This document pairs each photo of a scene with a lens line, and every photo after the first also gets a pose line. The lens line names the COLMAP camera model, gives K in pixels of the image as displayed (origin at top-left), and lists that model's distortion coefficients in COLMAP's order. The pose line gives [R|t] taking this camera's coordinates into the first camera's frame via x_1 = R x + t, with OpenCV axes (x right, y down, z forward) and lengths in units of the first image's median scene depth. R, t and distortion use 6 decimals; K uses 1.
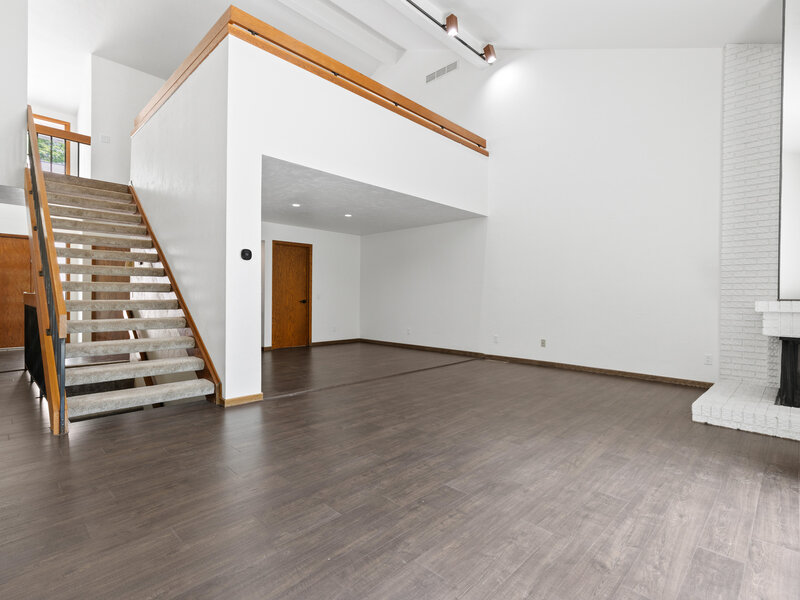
lens RADIAL K [[398.8, 0, 400.0], [0, 398.8, 300.0], [0, 0, 1]] dist [0.003932, 0.000865]
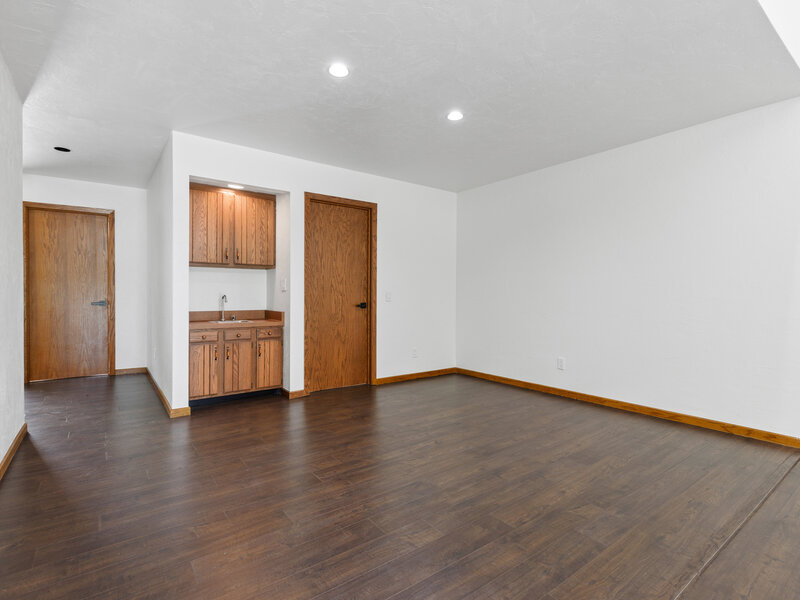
lens RADIAL K [[398.8, 0, 400.0], [0, 398.8, 300.0], [0, 0, 1]] dist [0.003932, 0.000865]
pose [[0.988352, -0.004534, -0.152118, -0.104104], [0.004814, 0.999987, 0.001477, -0.004414], [0.152110, -0.002192, 0.988361, 0.454757]]
